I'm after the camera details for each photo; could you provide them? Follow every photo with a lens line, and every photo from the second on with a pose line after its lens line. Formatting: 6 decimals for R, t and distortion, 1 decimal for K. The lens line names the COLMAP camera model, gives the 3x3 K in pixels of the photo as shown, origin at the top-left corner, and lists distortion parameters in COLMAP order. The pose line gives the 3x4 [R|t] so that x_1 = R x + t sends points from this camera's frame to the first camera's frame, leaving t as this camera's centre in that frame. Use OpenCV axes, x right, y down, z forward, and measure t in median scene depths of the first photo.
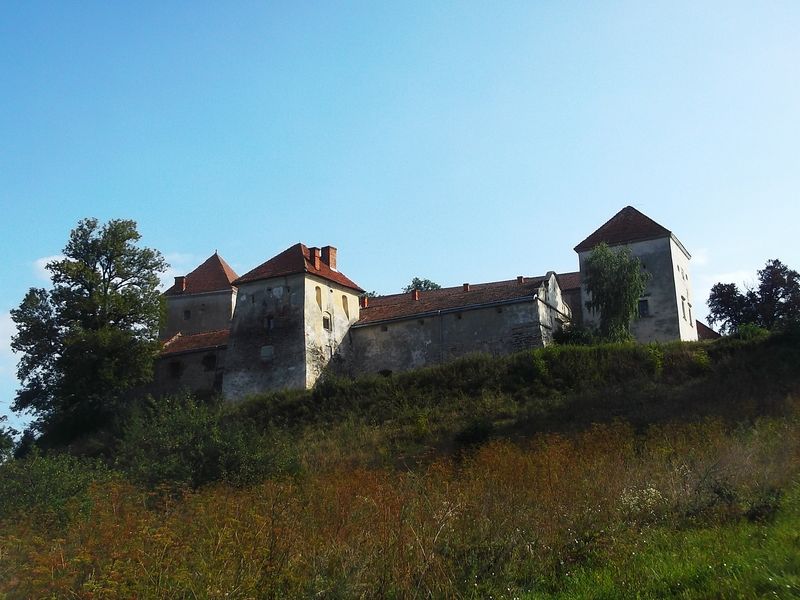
lens RADIAL K [[930.6, 0, 398.1], [0, 930.6, 303.2], [0, 0, 1]] dist [0.053072, 0.000000]
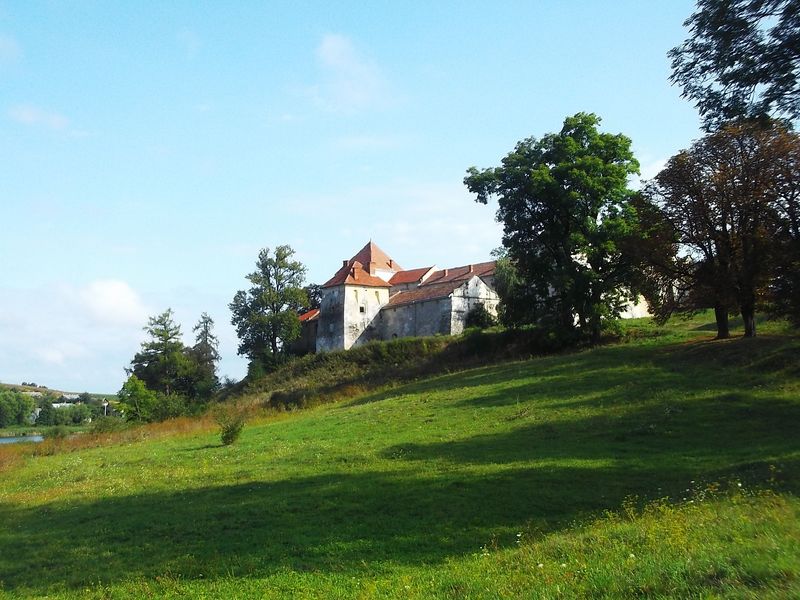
lens RADIAL K [[930.6, 0, 416.0], [0, 930.6, 334.4], [0, 0, 1]] dist [0.053072, 0.000000]
pose [[0.912678, -0.029232, -0.407632, 0.751116], [0.101962, 0.982184, 0.157857, -0.204989], [0.395755, -0.185636, 0.899398, -0.595995]]
